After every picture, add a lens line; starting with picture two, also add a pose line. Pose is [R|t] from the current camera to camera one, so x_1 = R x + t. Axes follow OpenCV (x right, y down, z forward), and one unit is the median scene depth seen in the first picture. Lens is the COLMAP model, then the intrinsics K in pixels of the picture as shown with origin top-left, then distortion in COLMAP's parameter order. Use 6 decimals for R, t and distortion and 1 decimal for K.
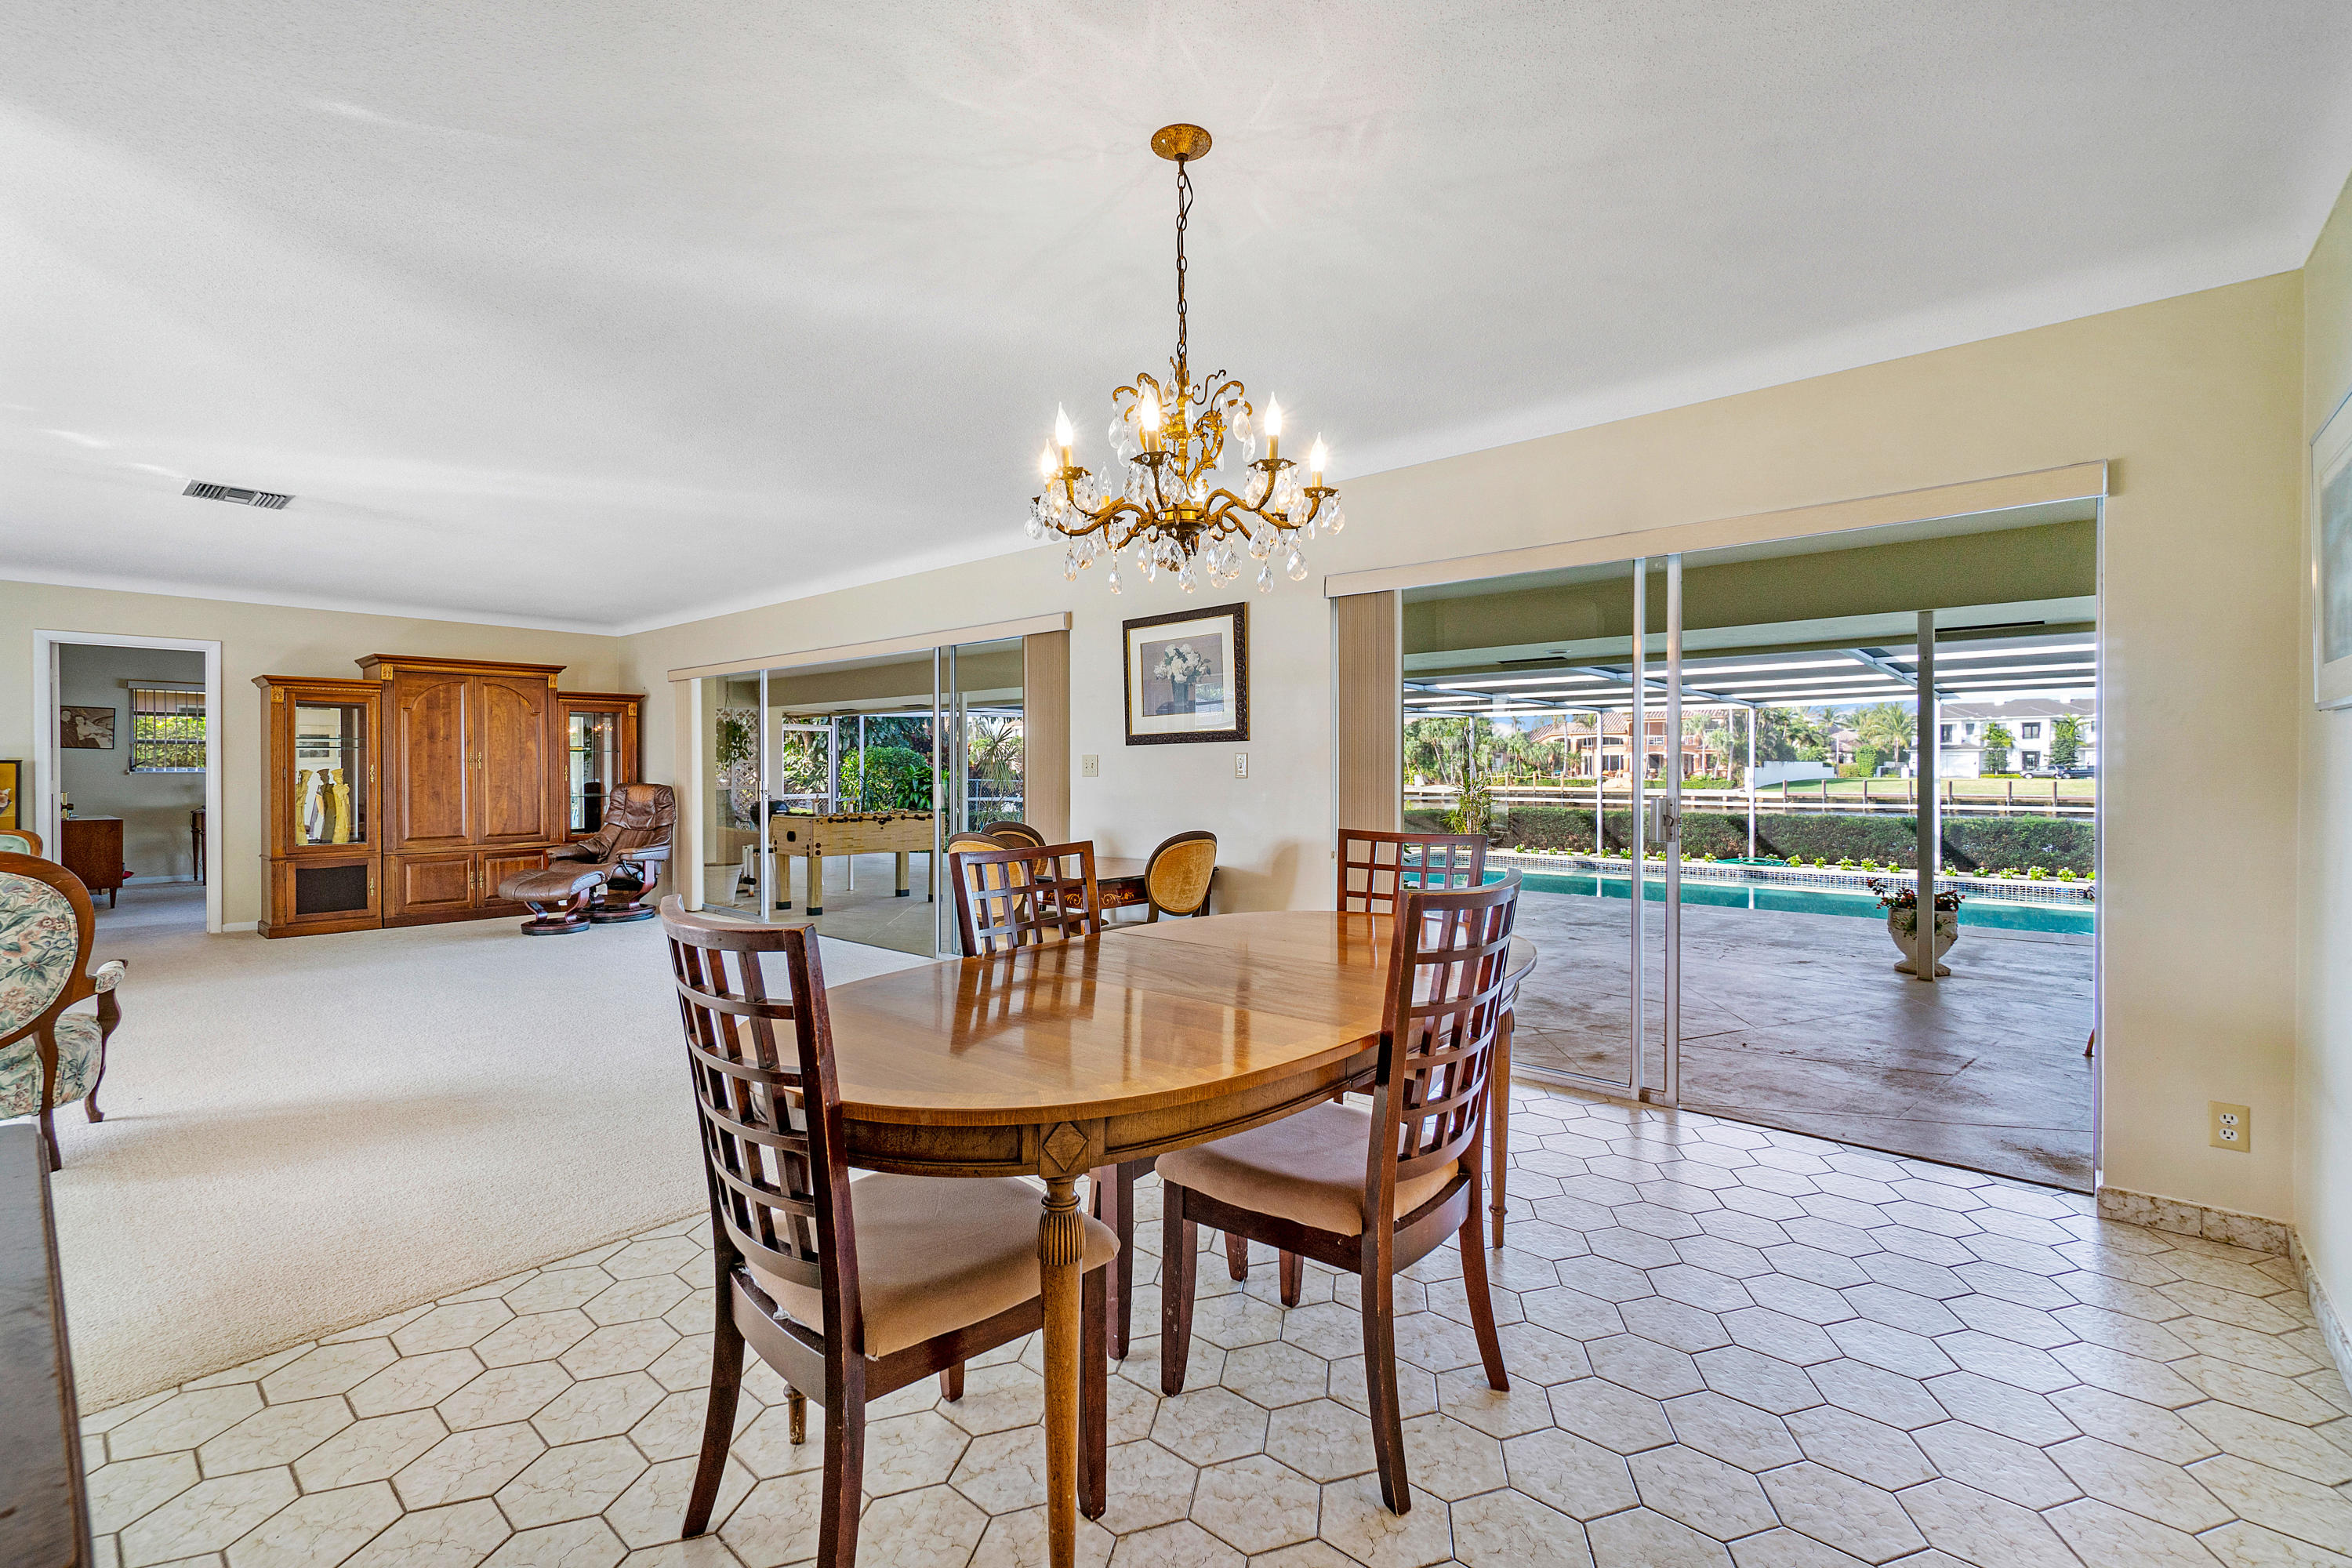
lens RADIAL K [[1035.5, 0, 1146.1], [0, 1035.5, 772.3], [0, 0, 1]] dist [0.002808, 0.000270]
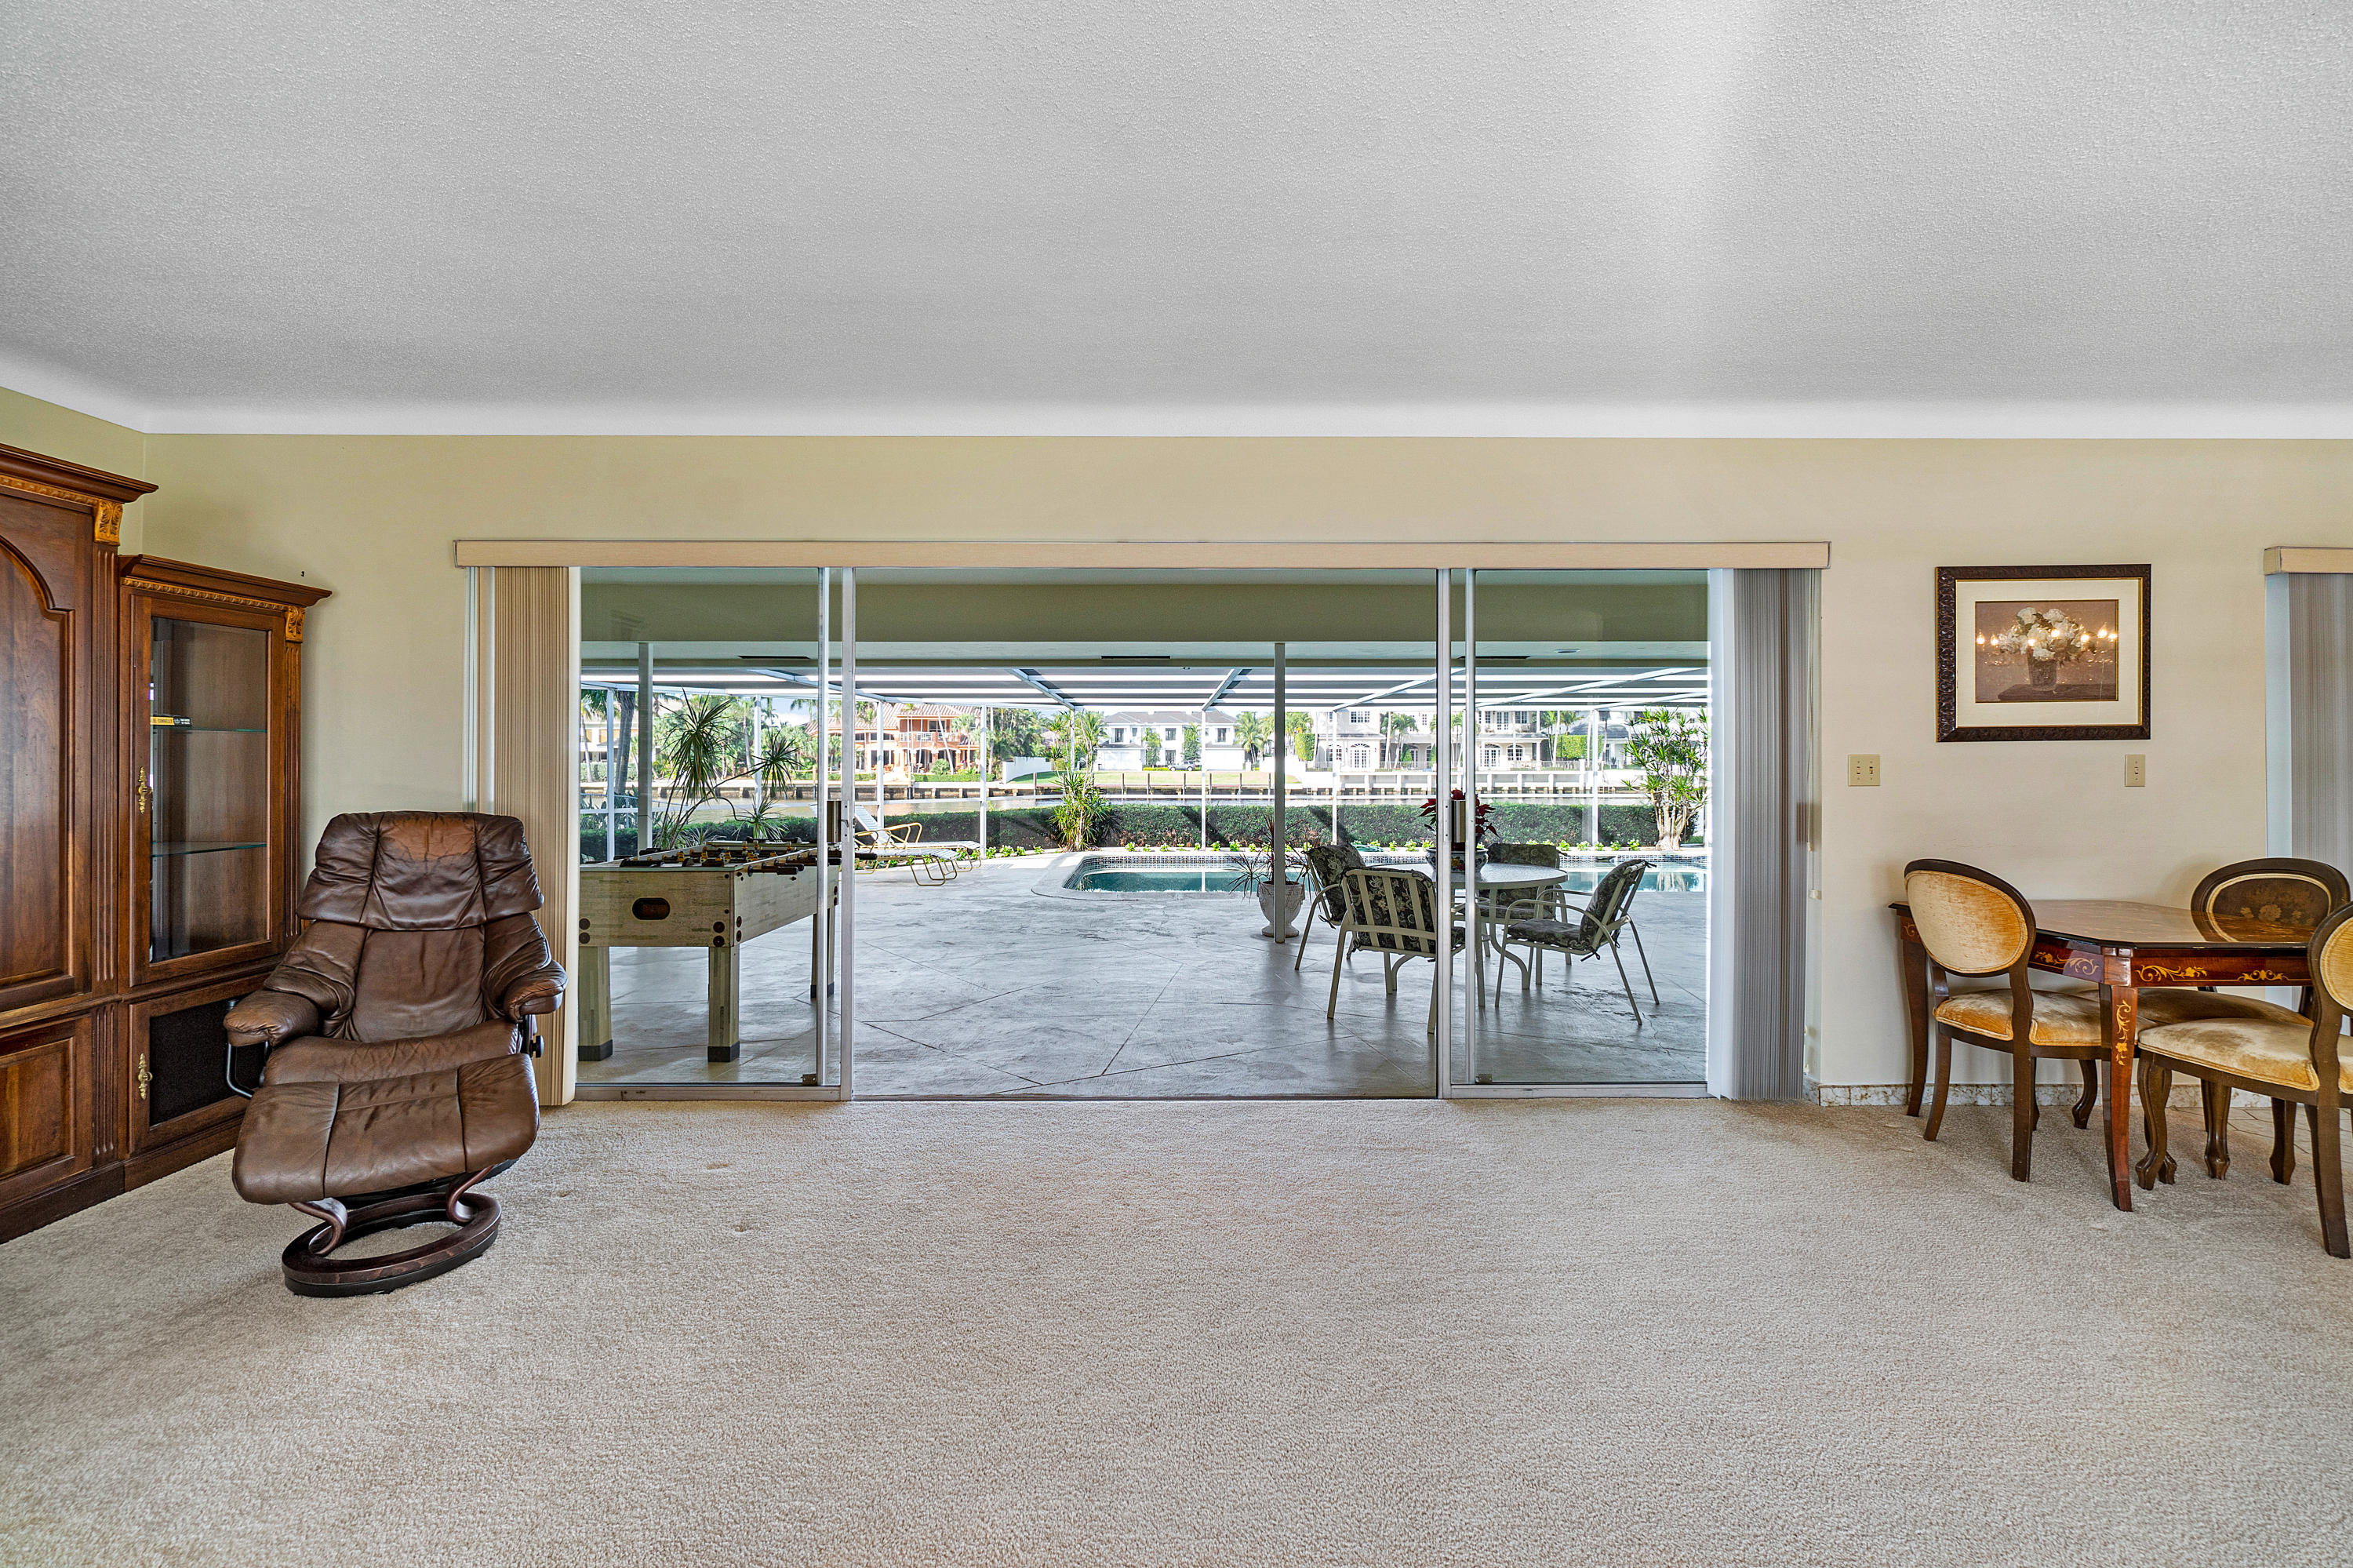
lens RADIAL K [[1034.6, 0, 1171.0], [0, 1034.6, 752.6], [0, 0, 1]] dist [-0.003385, -0.000213]
pose [[0.735975, 0.007290, 0.676970, -0.490177], [0.001790, 0.999918, -0.012713, -0.005961], [-0.677007, 0.010569, 0.735901, 0.461167]]
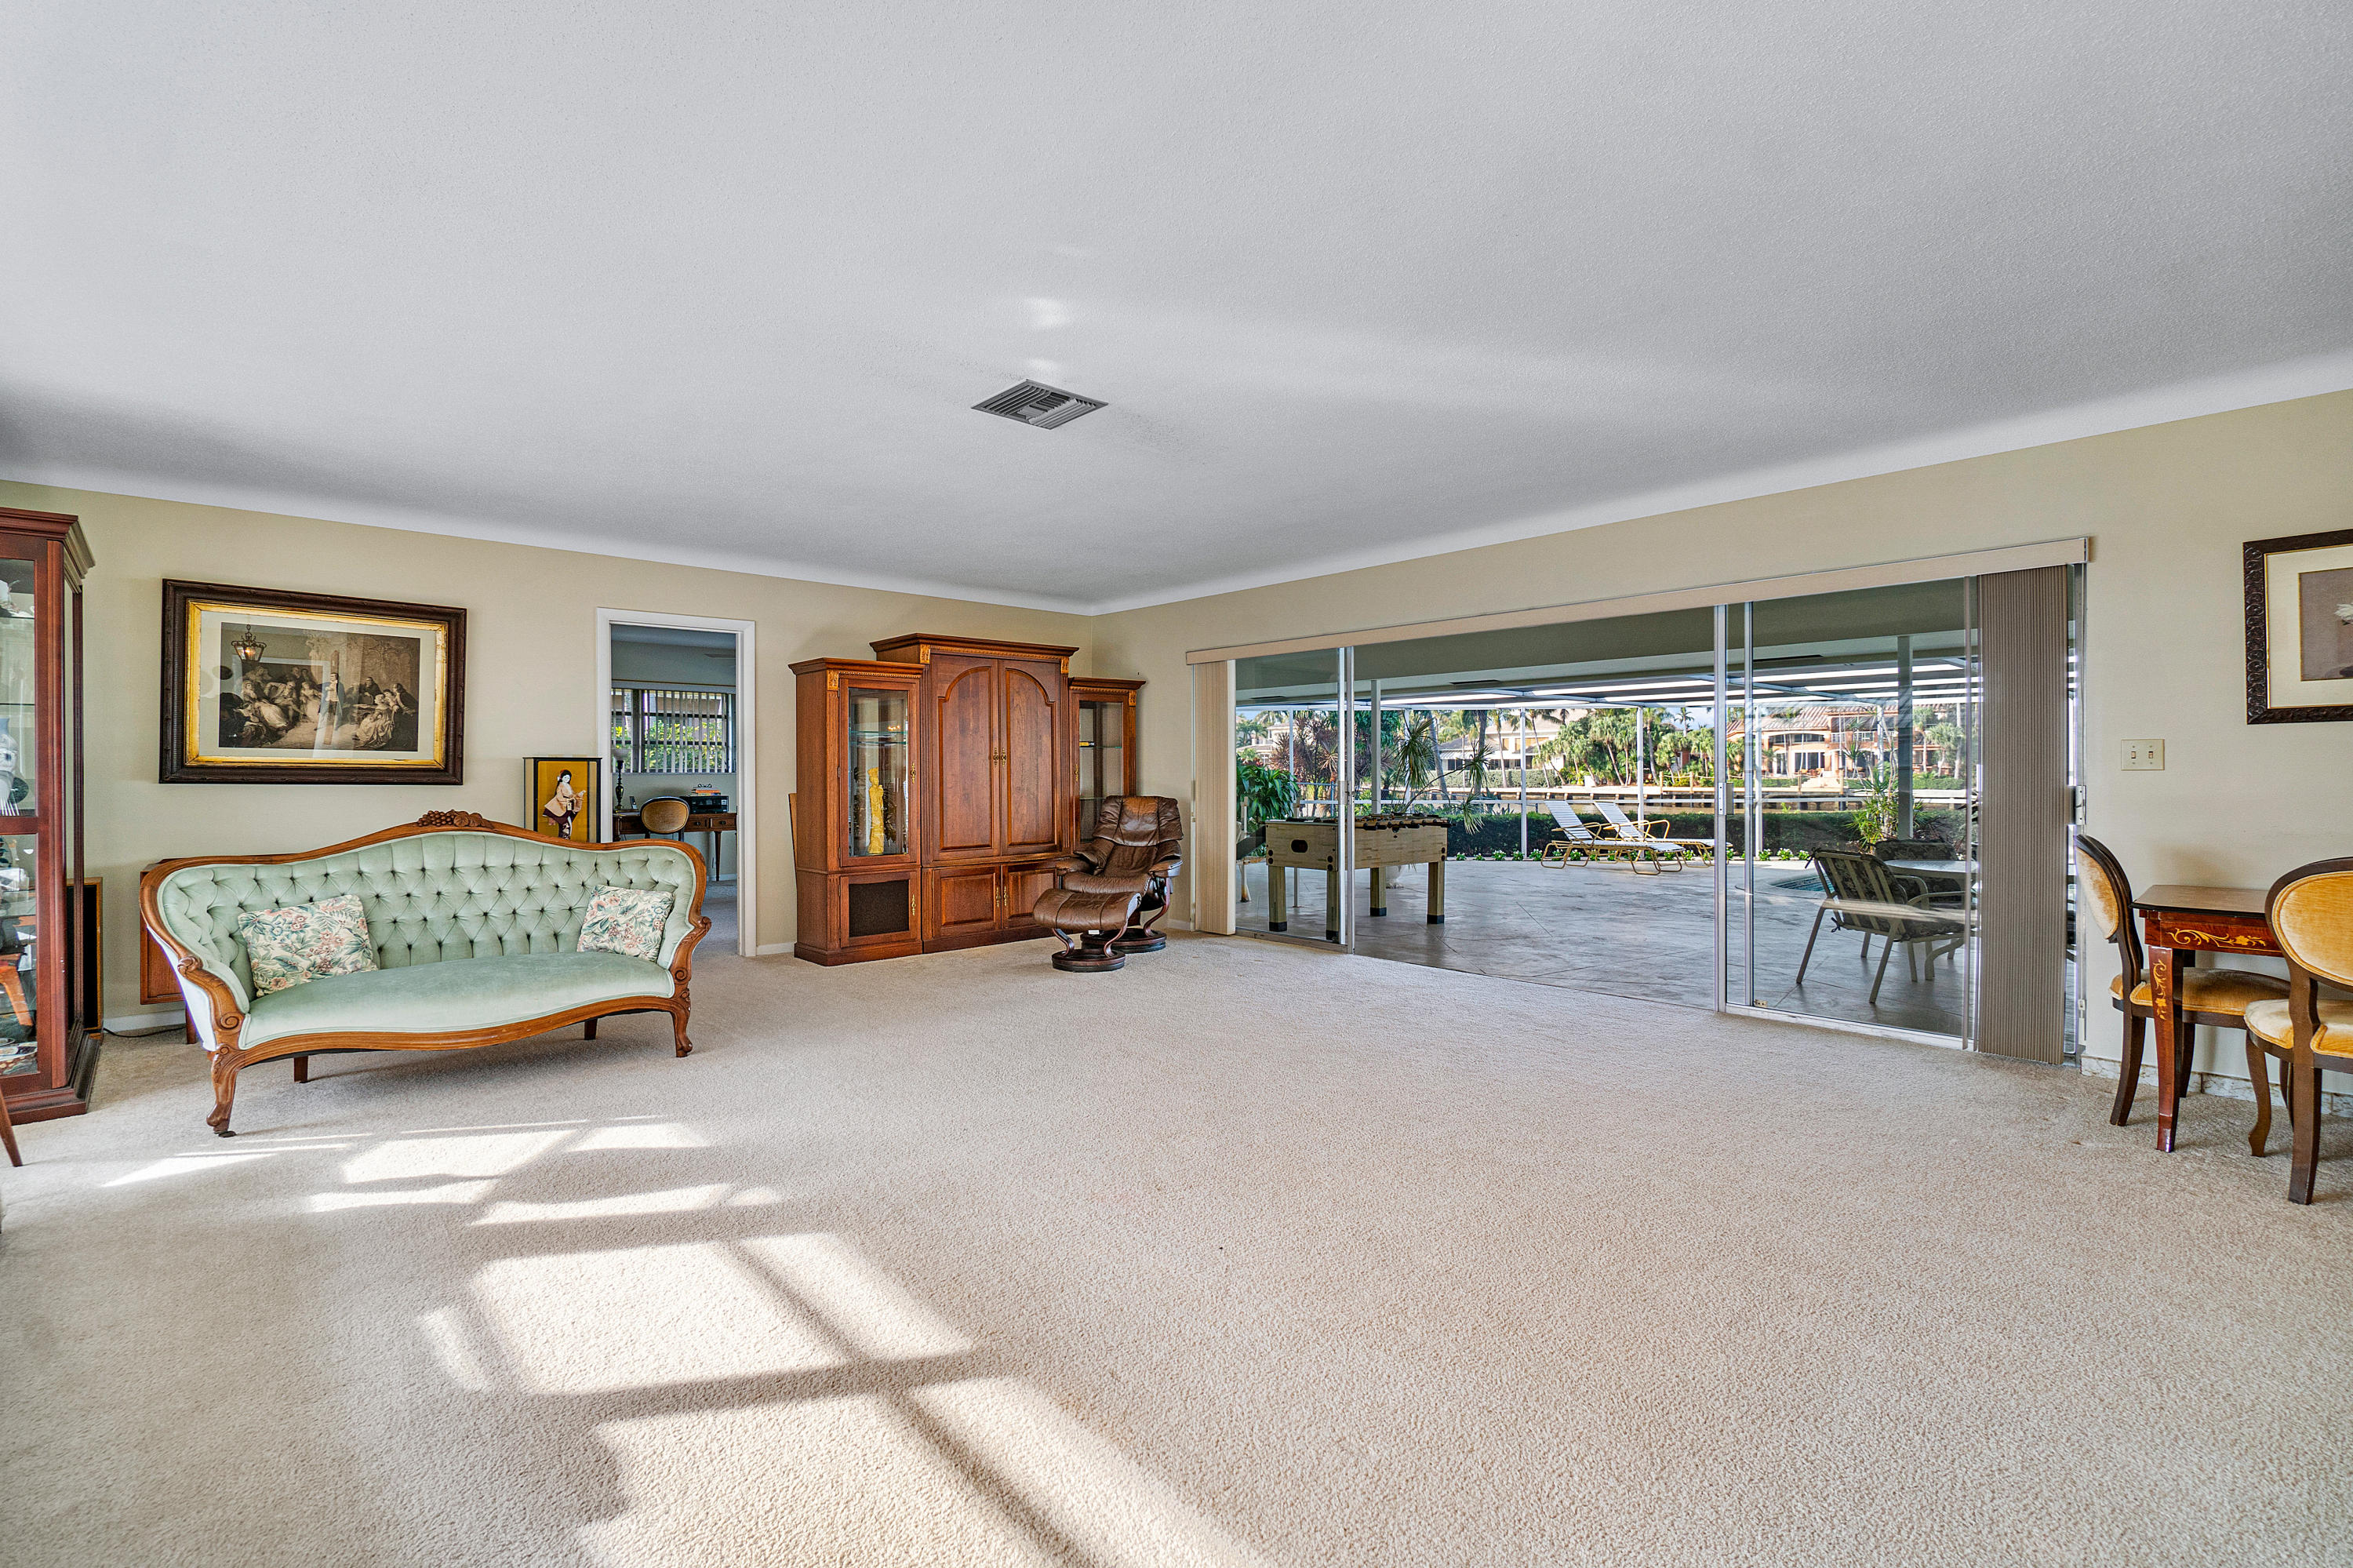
lens RADIAL K [[1050.4, 0, 1144.3], [0, 1050.4, 767.7], [0, 0, 1]] dist [-0.002644, -0.000373]
pose [[0.993574, -0.004424, -0.113102, -0.368303], [0.003734, 0.999973, -0.006310, 0.002480], [0.113127, 0.005847, 0.993563, 0.126882]]
